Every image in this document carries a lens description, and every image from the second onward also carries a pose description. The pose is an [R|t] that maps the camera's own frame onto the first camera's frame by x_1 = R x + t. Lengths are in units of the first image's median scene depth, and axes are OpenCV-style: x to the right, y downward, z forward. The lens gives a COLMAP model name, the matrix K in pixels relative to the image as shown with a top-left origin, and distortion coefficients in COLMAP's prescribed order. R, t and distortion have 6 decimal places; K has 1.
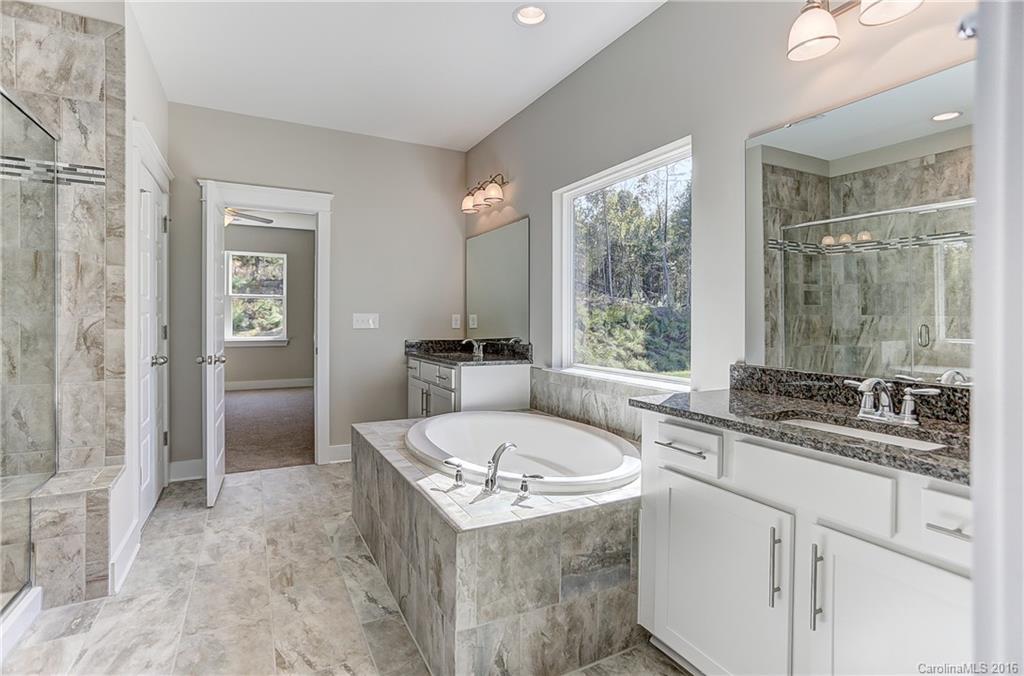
lens RADIAL K [[502.2, 0, 516.0], [0, 502.2, 326.1], [0, 0, 1]] dist [-0.042442, 0.028359]
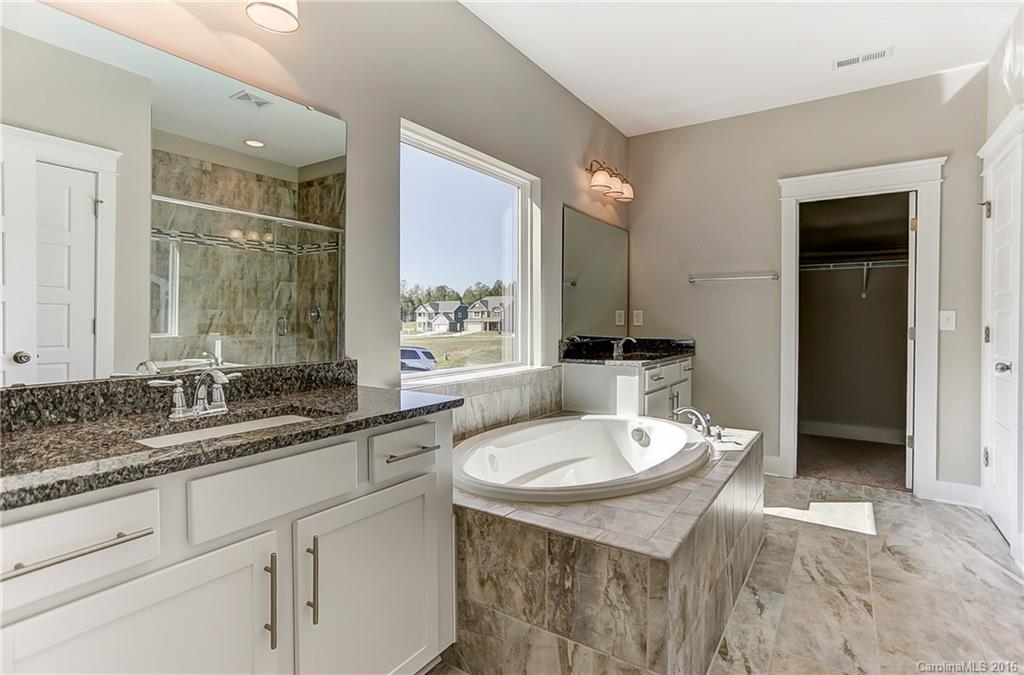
lens RADIAL K [[502.2, 0, 516.0], [0, 502.2, 325.6], [0, 0, 1]] dist [-0.042442, 0.028359]
pose [[-0.466955, -0.022571, 0.883993, -0.990030], [0.011494, 0.999435, 0.031590, -0.029283], [-0.884206, 0.024912, -0.466432, 2.026507]]
